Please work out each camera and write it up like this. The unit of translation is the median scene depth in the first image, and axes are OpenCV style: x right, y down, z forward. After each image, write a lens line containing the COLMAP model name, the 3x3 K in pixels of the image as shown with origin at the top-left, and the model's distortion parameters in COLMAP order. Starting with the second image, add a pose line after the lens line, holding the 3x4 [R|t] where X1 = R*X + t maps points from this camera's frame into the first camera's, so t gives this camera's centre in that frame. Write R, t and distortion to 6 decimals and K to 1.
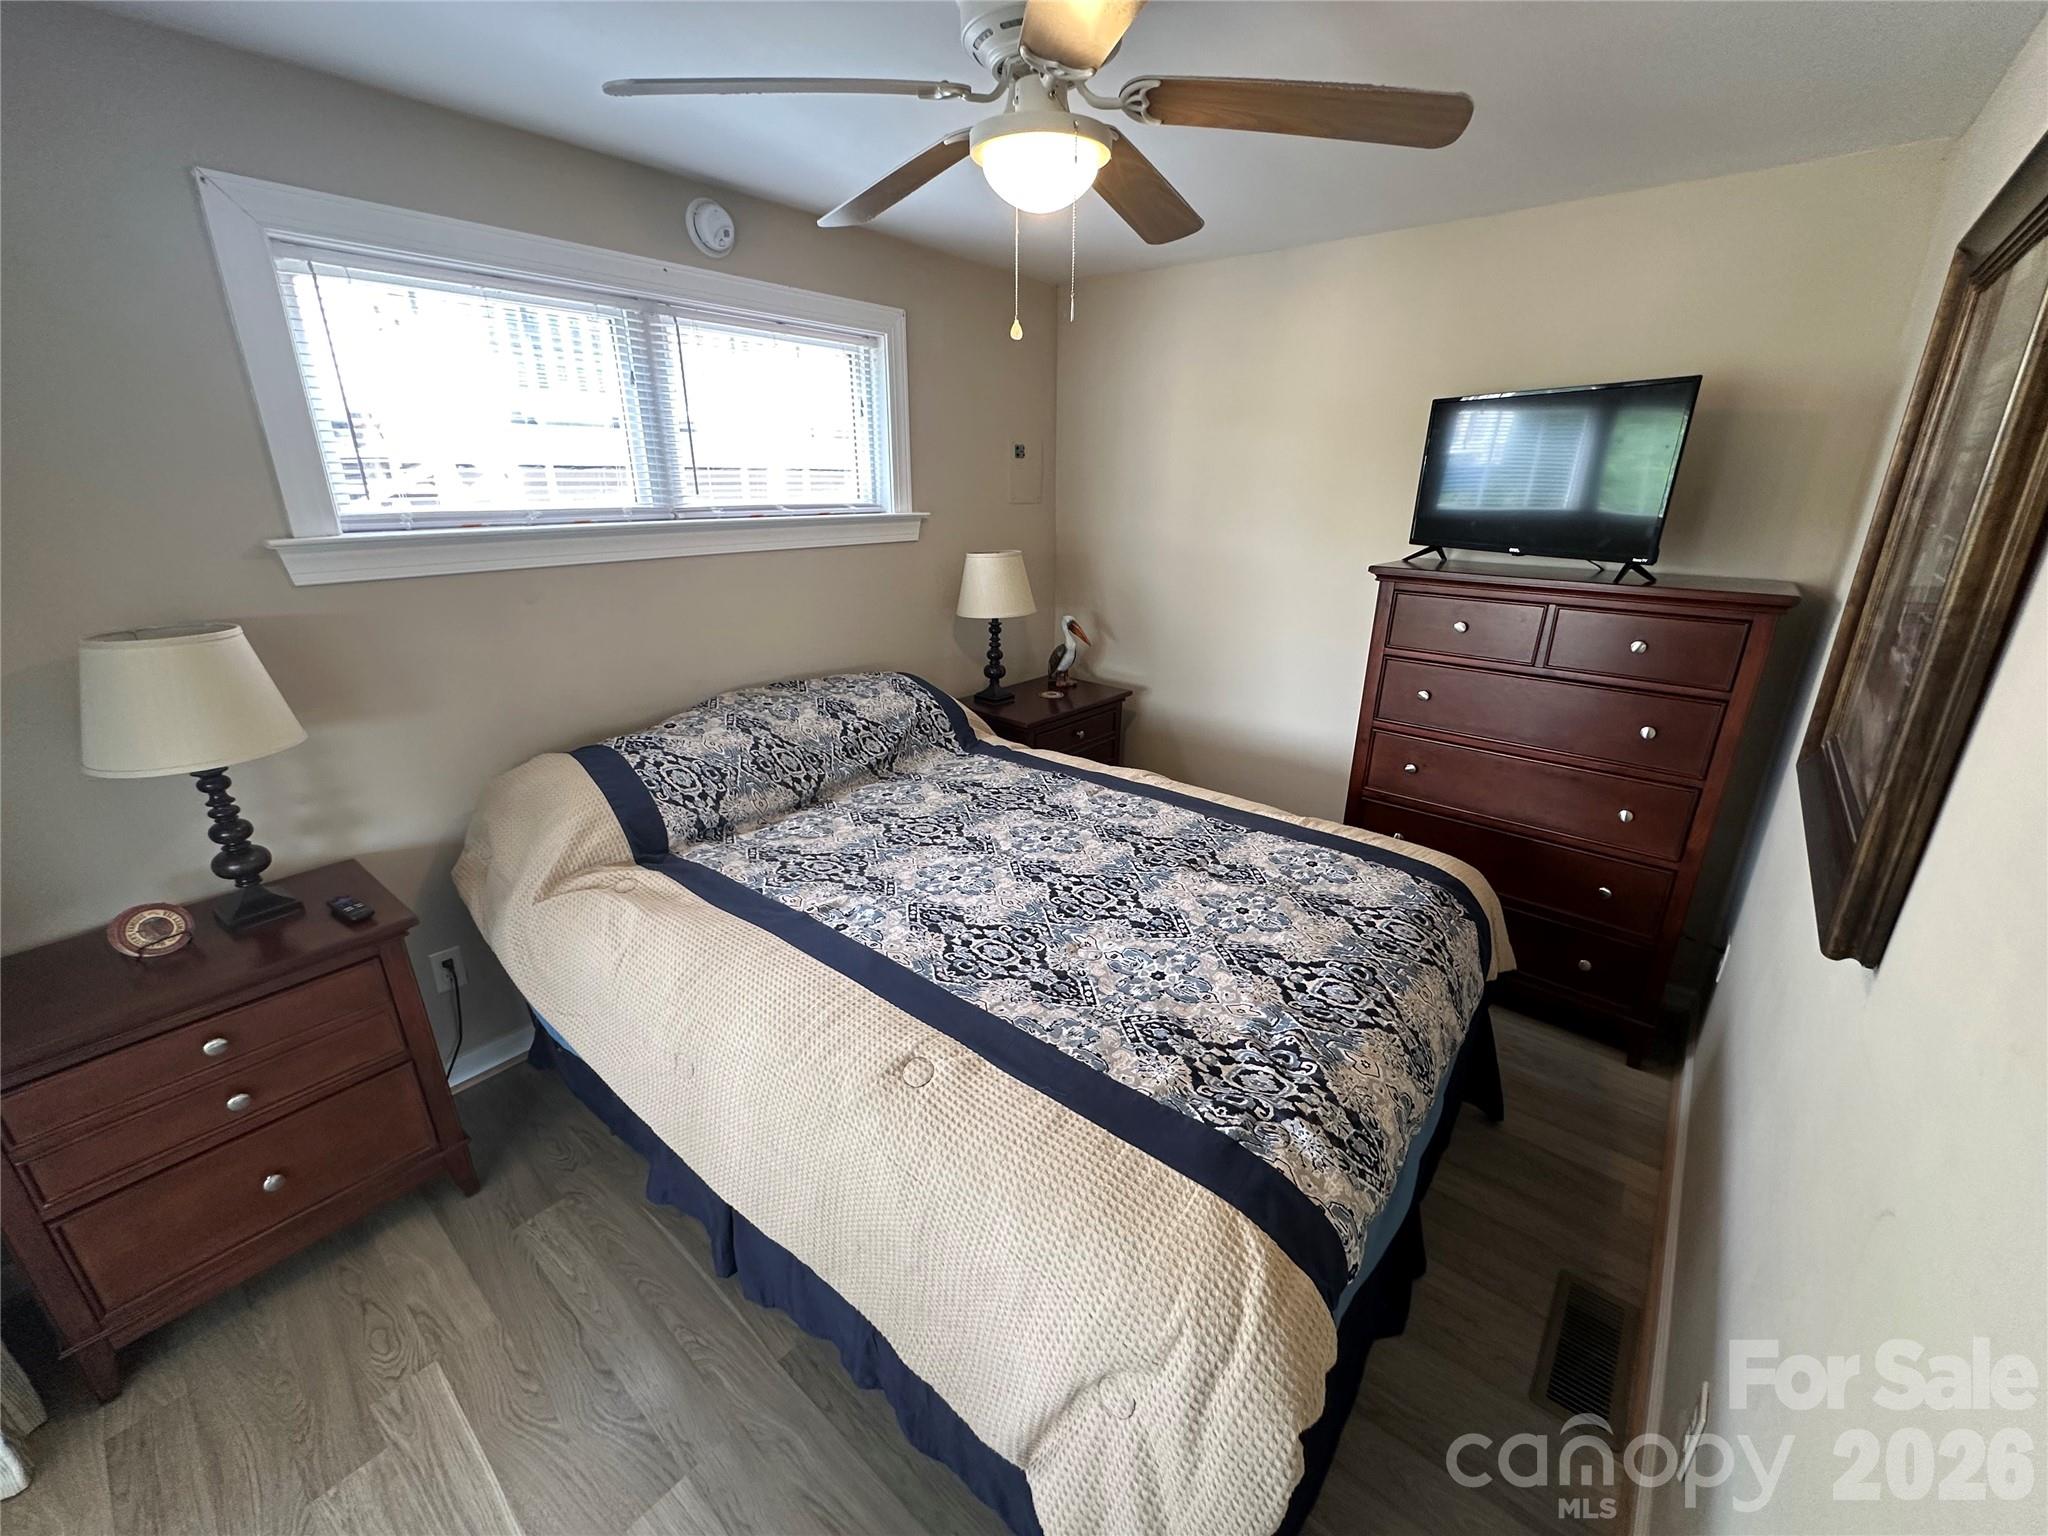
lens RADIAL K [[822.7, 0, 1024.0], [0, 822.7, 768.0], [0, 0, 1]] dist [-0.005760, 0.000758]
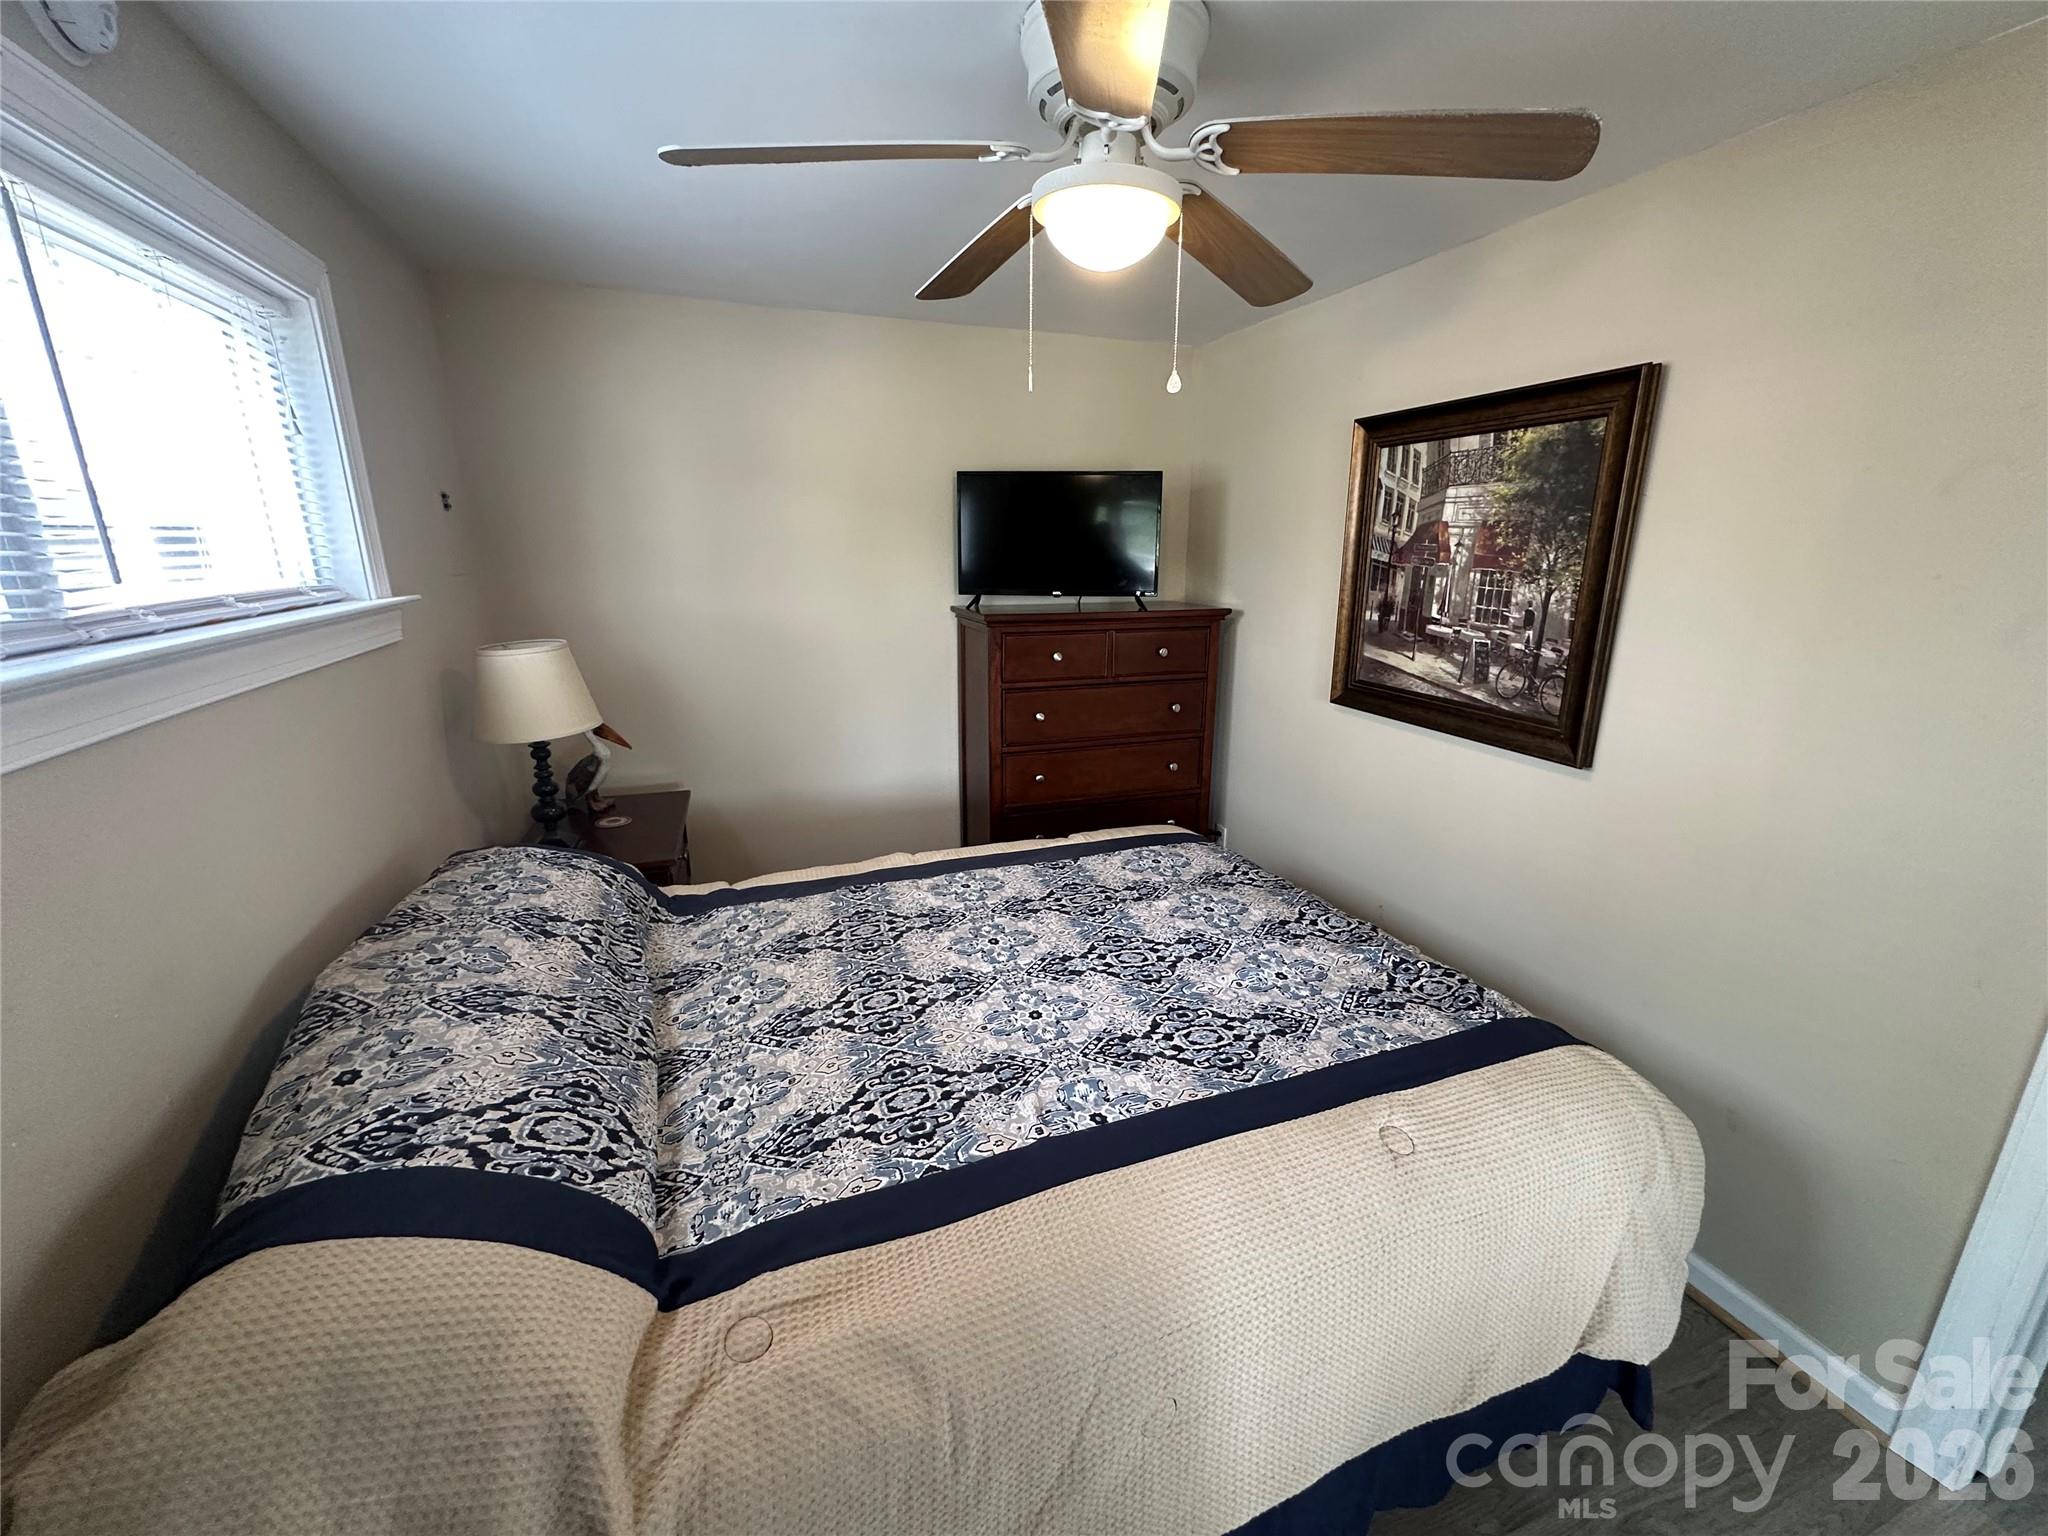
lens RADIAL K [[822.7, 0, 1024.0], [0, 822.7, 768.0], [0, 0, 1]] dist [-0.005760, 0.000758]
pose [[0.498165, -0.237753, 0.833850, -0.631249], [0.286025, 0.952904, 0.100819, -0.167158], [-0.818548, 0.188277, 0.542707, 0.443619]]
